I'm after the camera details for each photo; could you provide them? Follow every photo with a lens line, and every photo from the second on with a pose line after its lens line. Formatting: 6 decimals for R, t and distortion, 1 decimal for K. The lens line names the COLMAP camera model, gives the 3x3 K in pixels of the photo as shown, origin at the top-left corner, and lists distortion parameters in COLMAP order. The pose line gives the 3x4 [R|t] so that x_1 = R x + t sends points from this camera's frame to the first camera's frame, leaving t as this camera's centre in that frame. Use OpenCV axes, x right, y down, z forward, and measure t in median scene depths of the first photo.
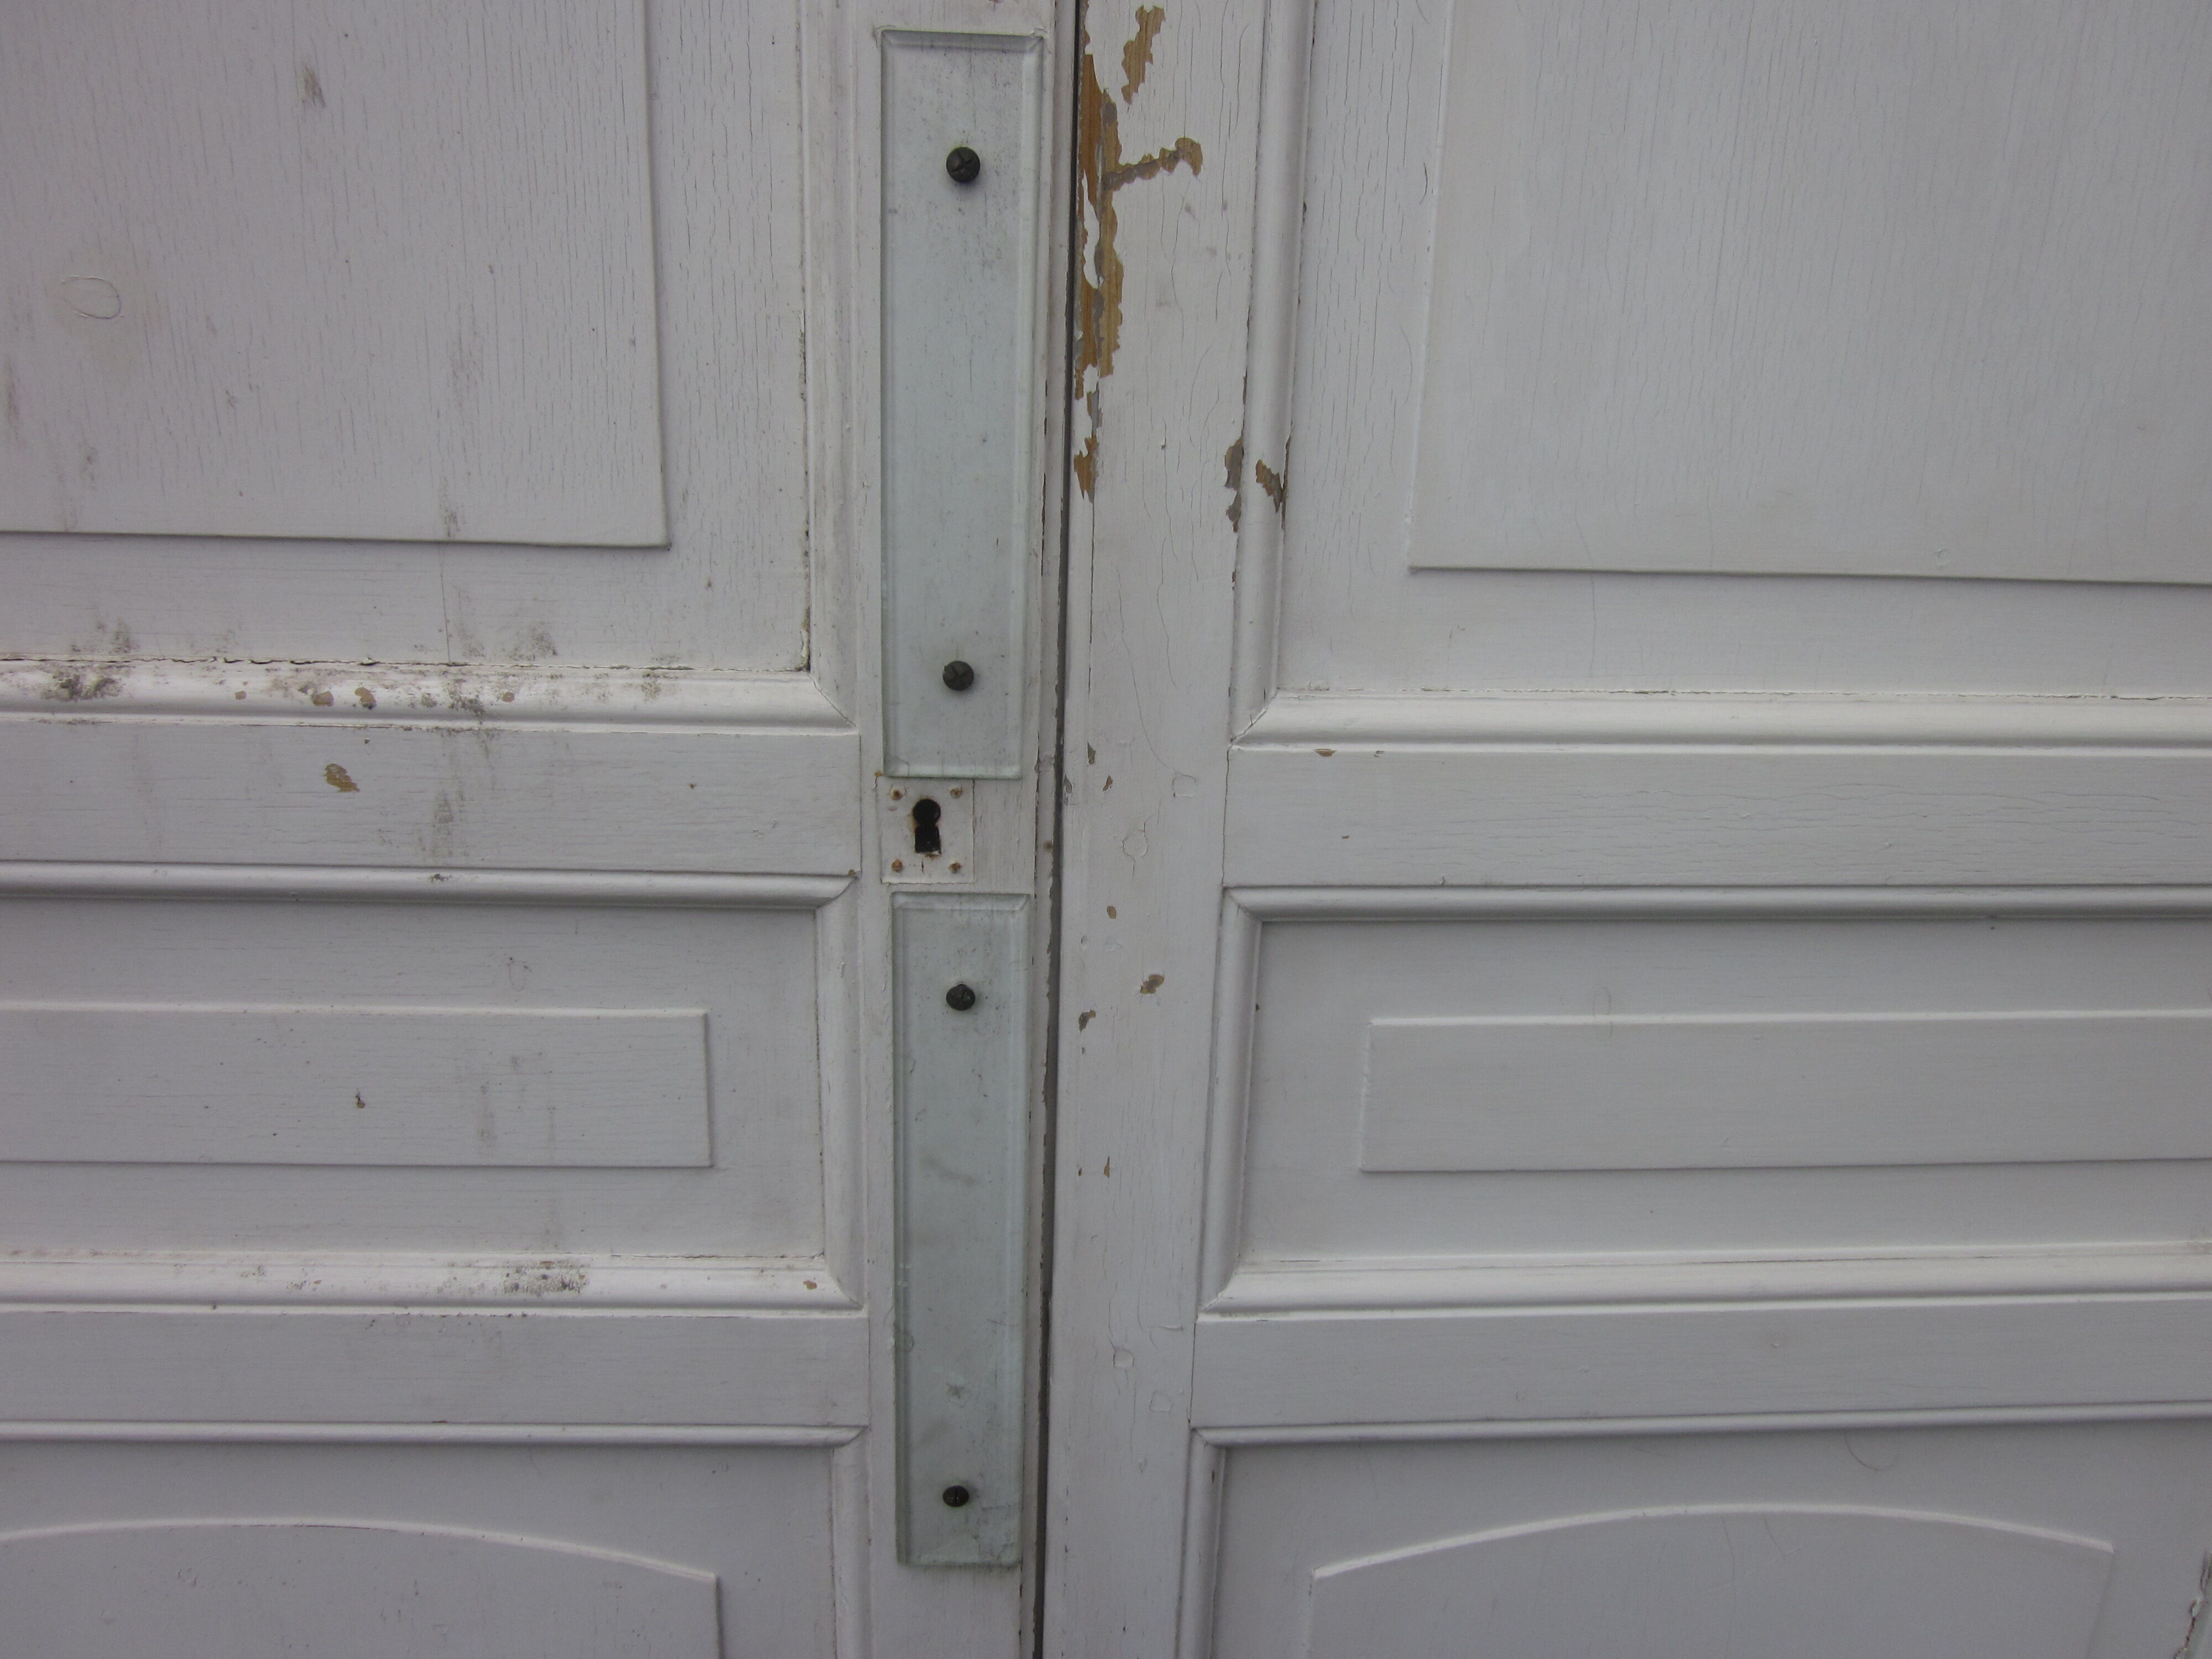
lens RADIAL K [[1831.8, 0, 1109.8], [0, 1831.8, 835.1], [0, 0, 1]] dist [-0.046512, 0.018434]
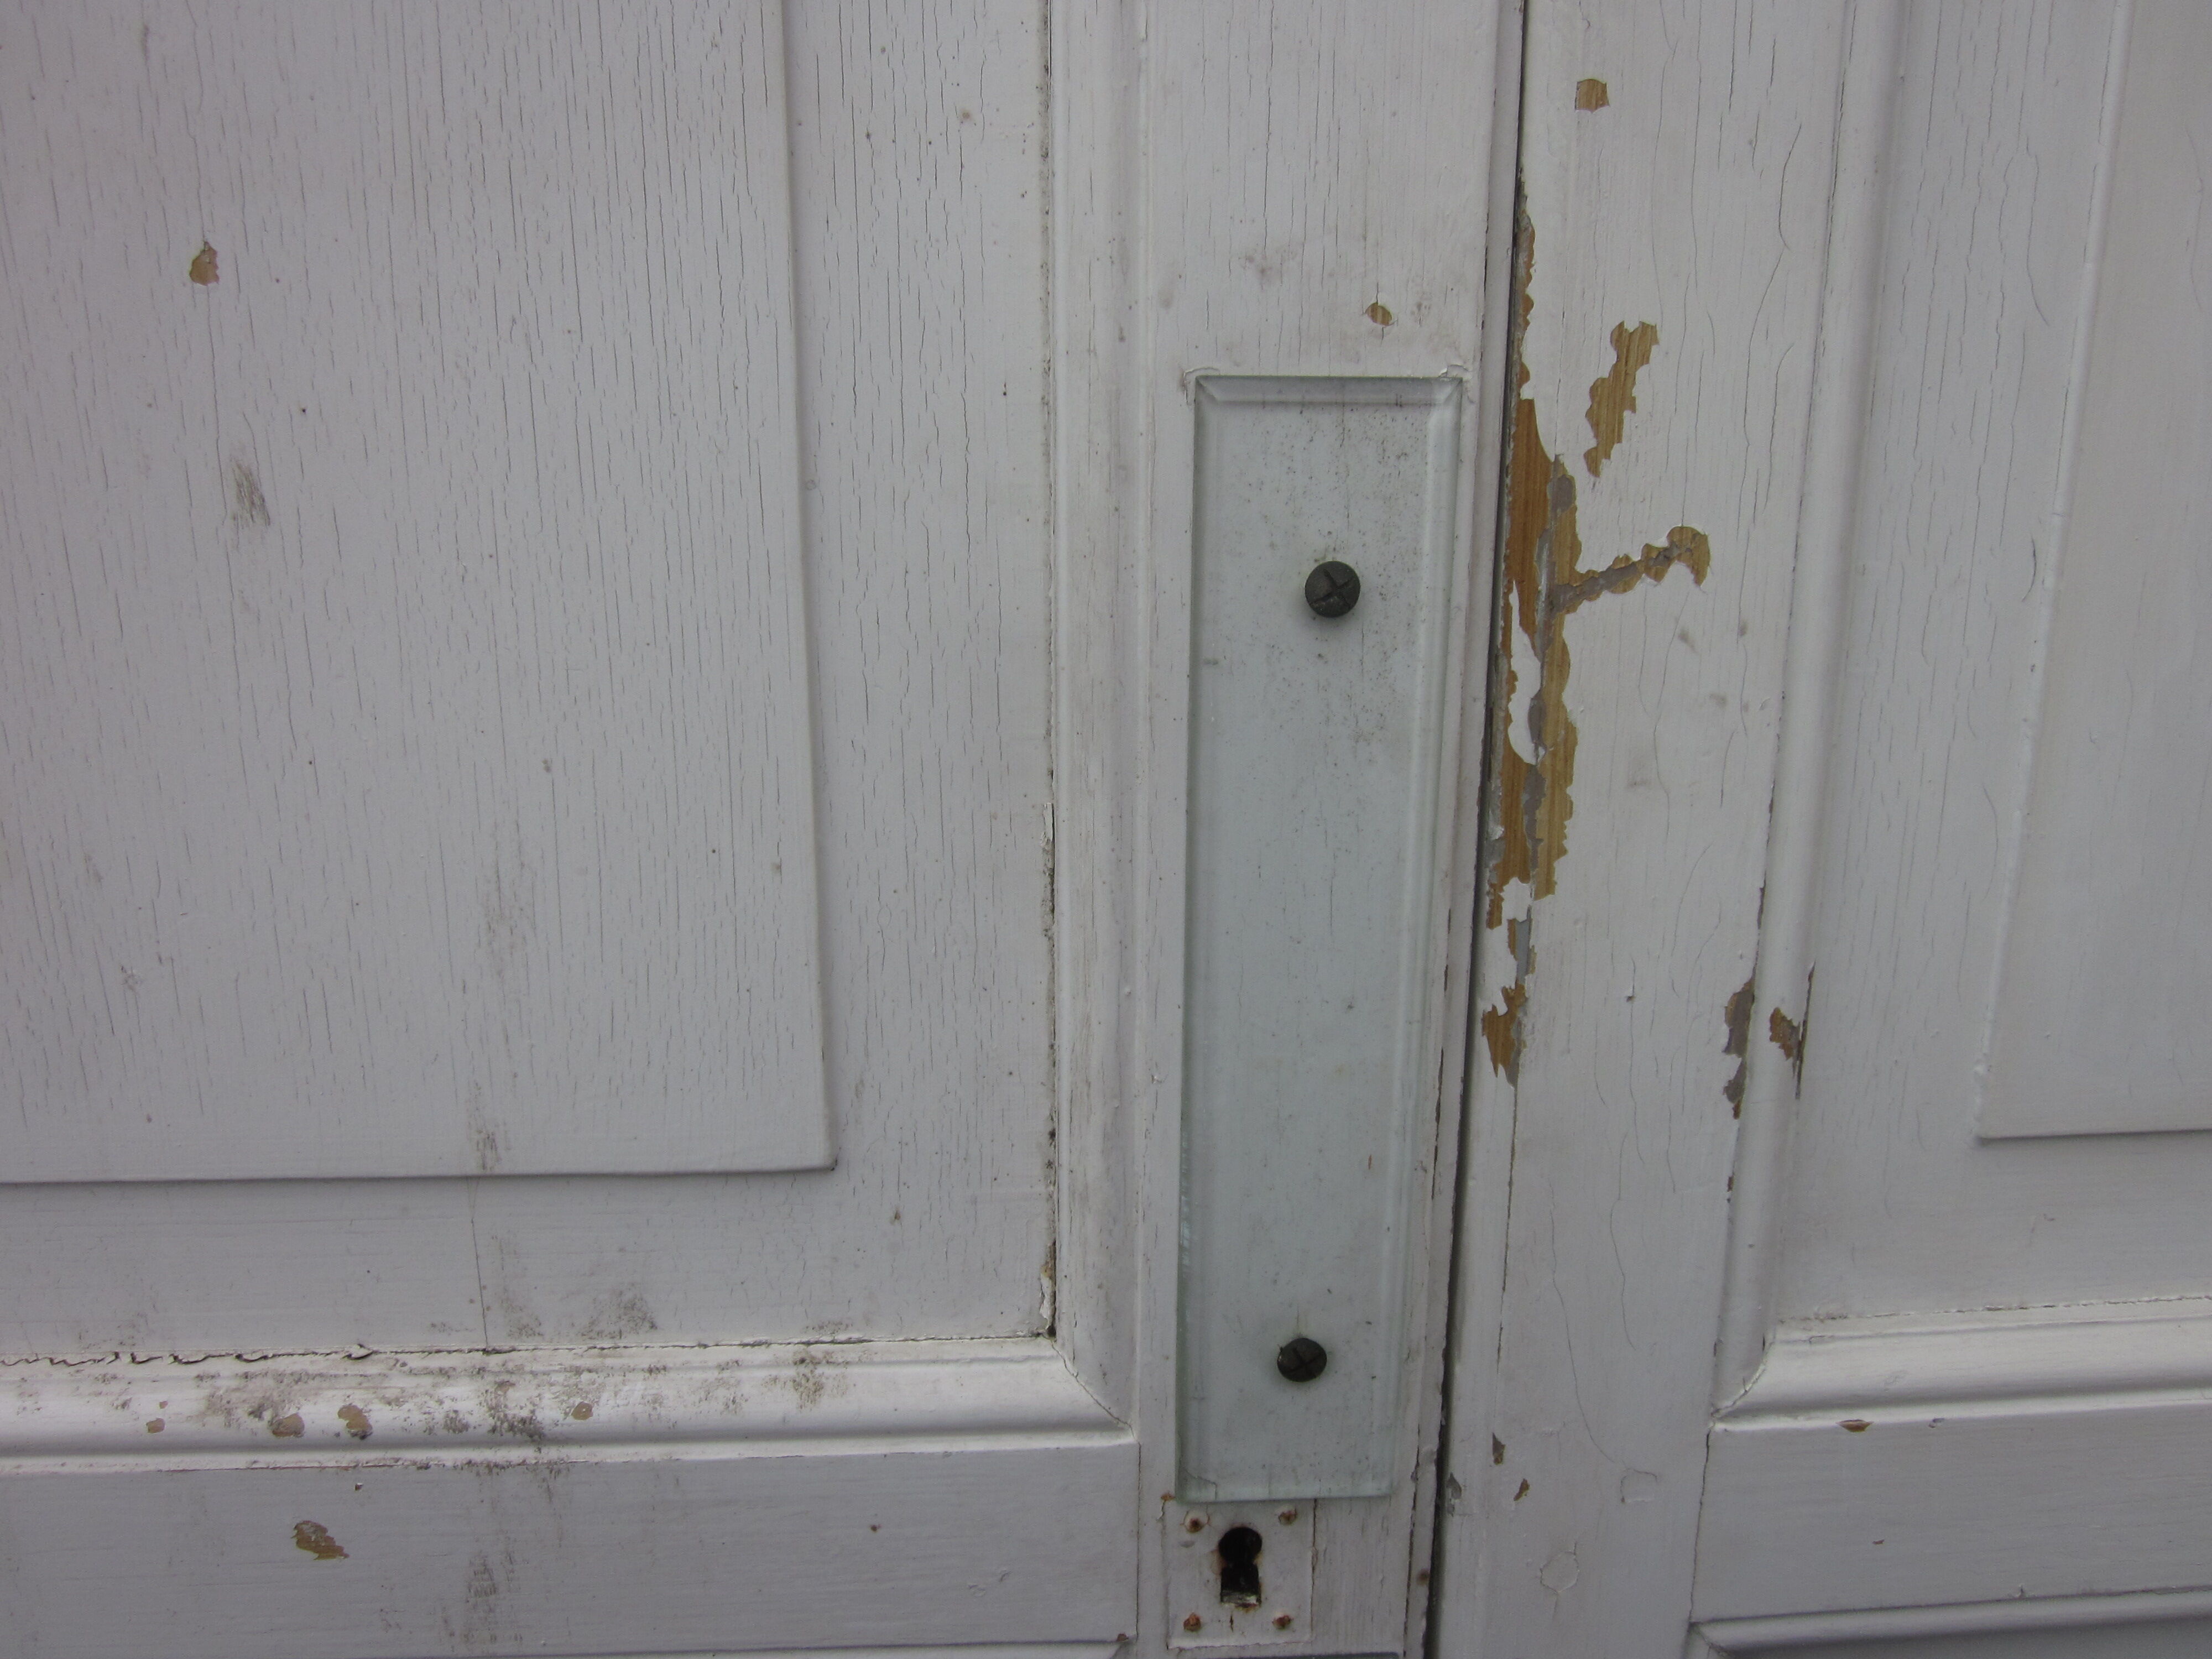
lens RADIAL K [[1831.8, 0, 1108.2], [0, 1831.8, 833.2], [0, 0, 1]] dist [-0.046512, 0.018434]
pose [[0.999498, -0.030574, -0.008353, -0.137206], [0.029969, 0.997445, -0.064842, -0.226853], [0.010314, 0.064559, 0.997861, 0.363312]]
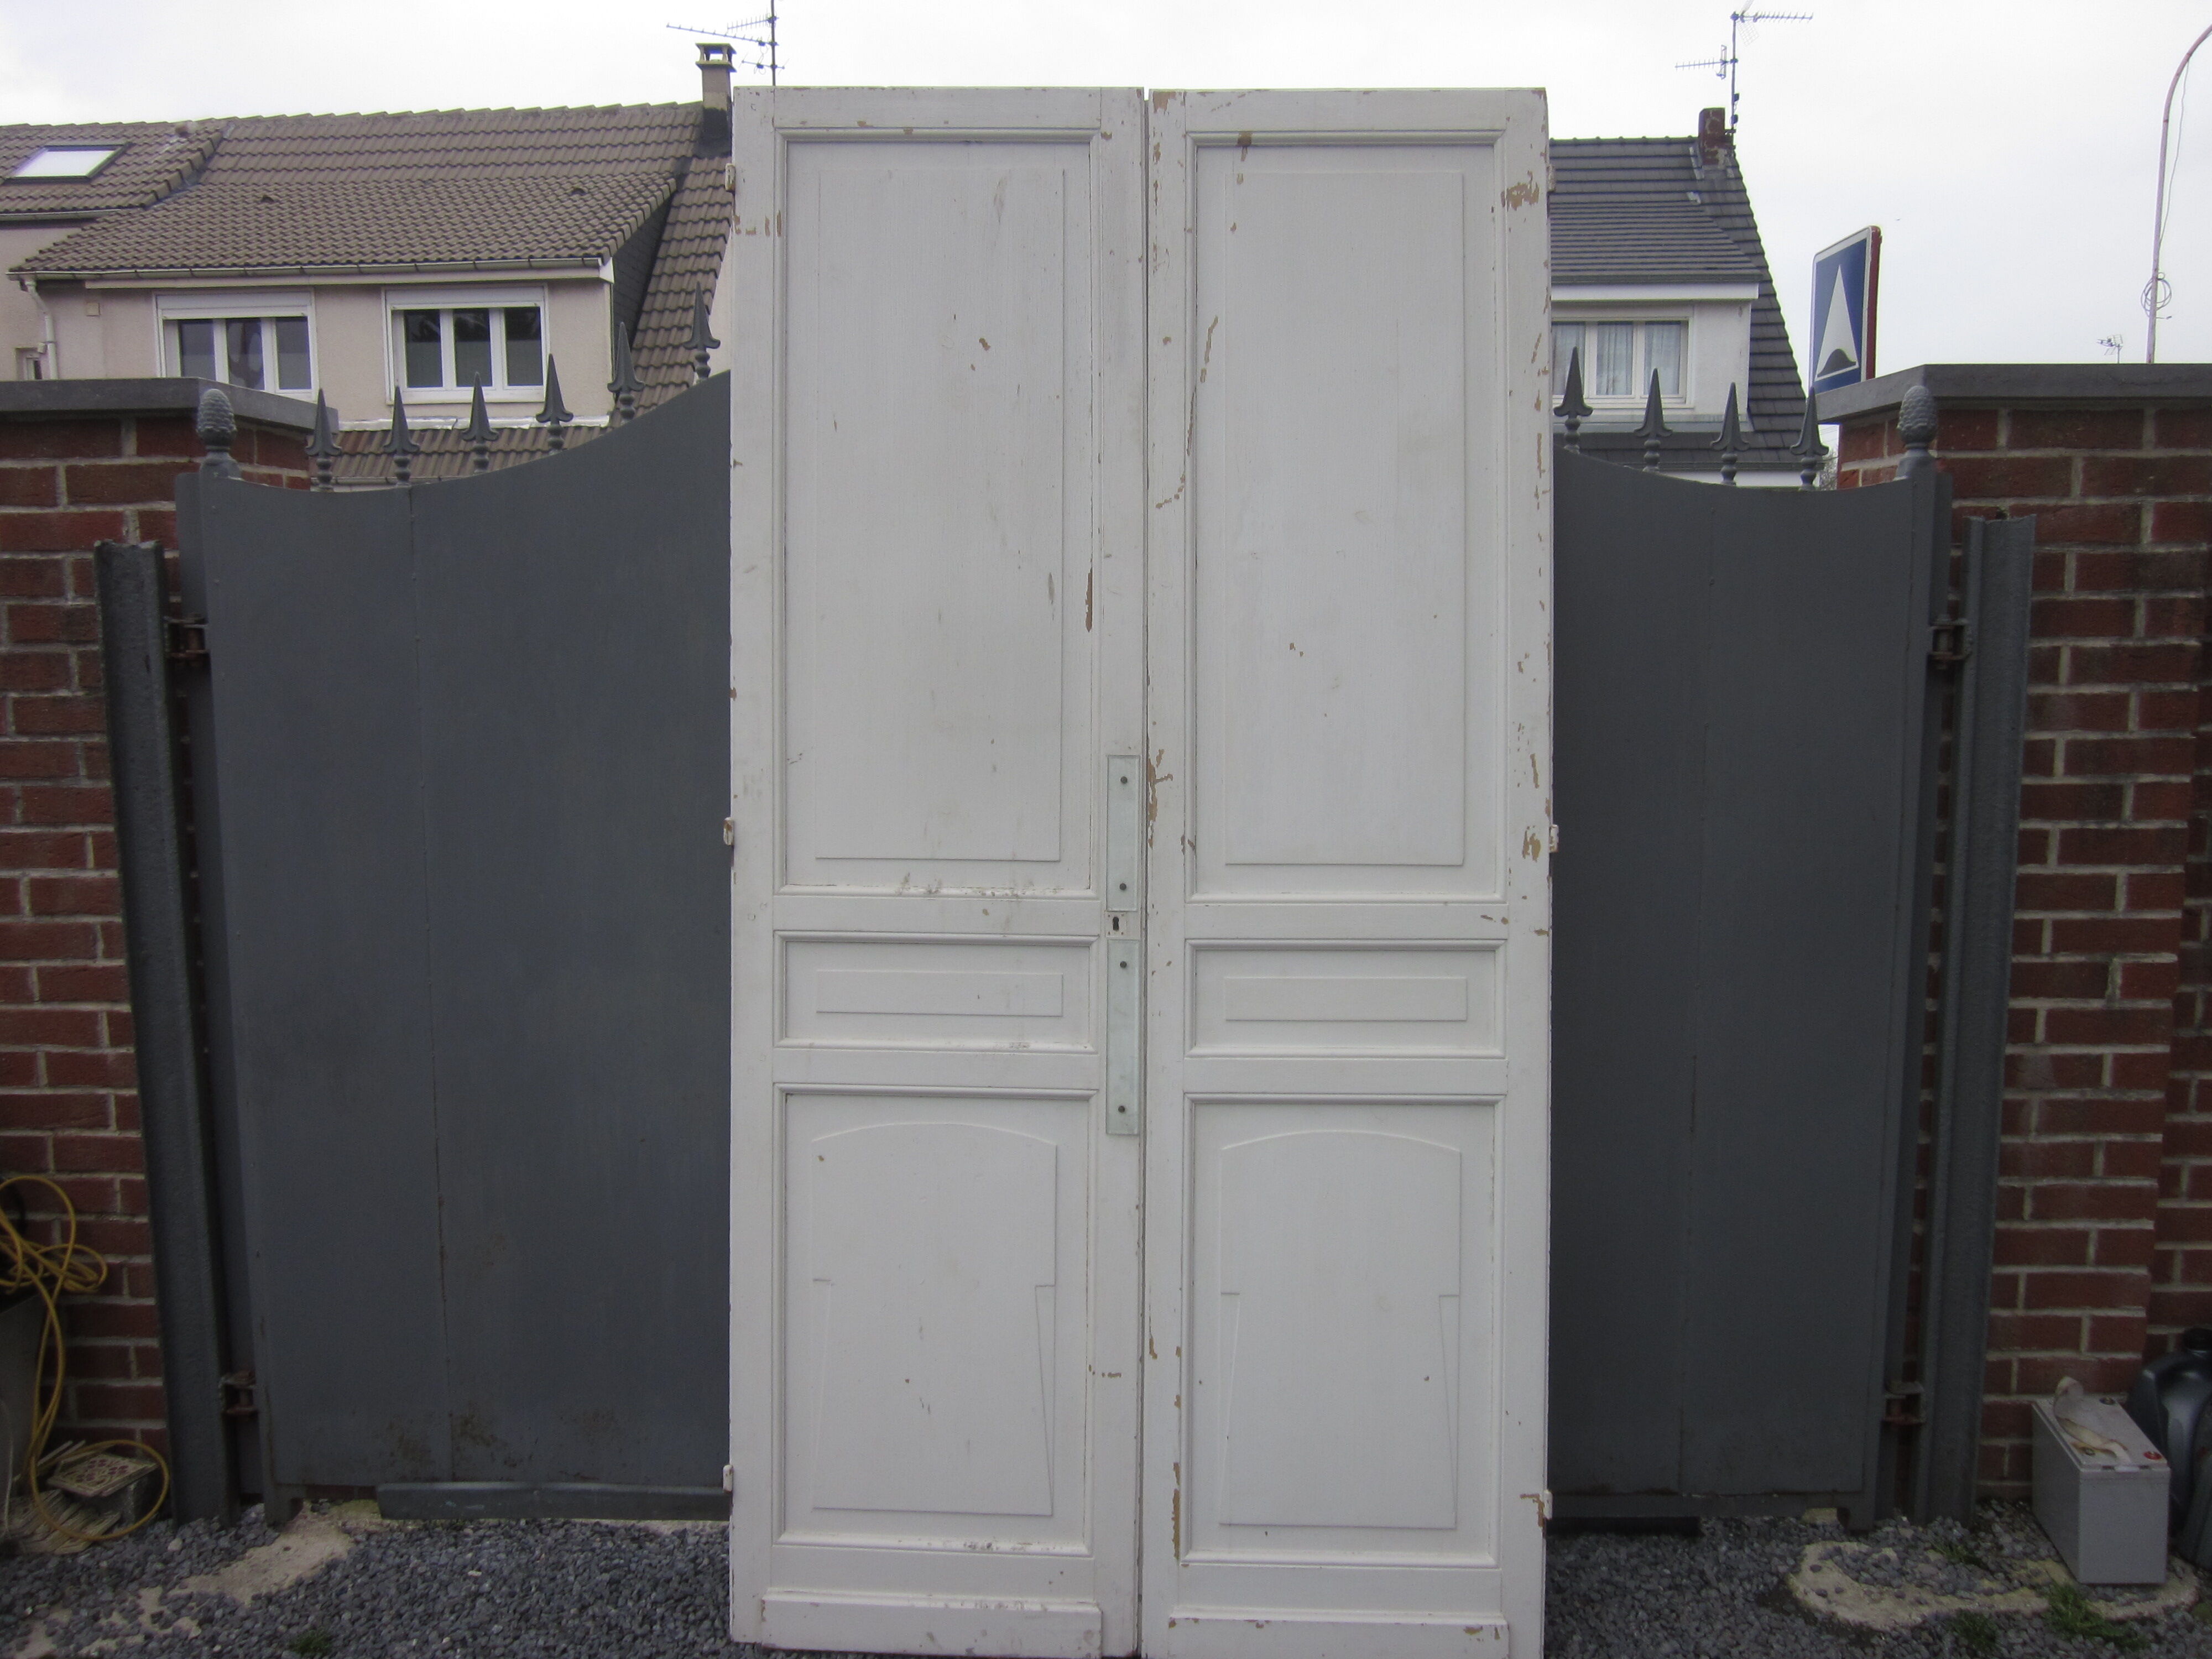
lens RADIAL K [[1831.8, 0, 1110.8], [0, 1831.8, 831.7], [0, 0, 1]] dist [-0.046512, 0.018434]
pose [[0.994375, -0.026277, -0.102607, 0.354829], [-0.010391, 0.939865, -0.341387, 1.327541], [0.105408, 0.340533, 0.934305, -3.271353]]
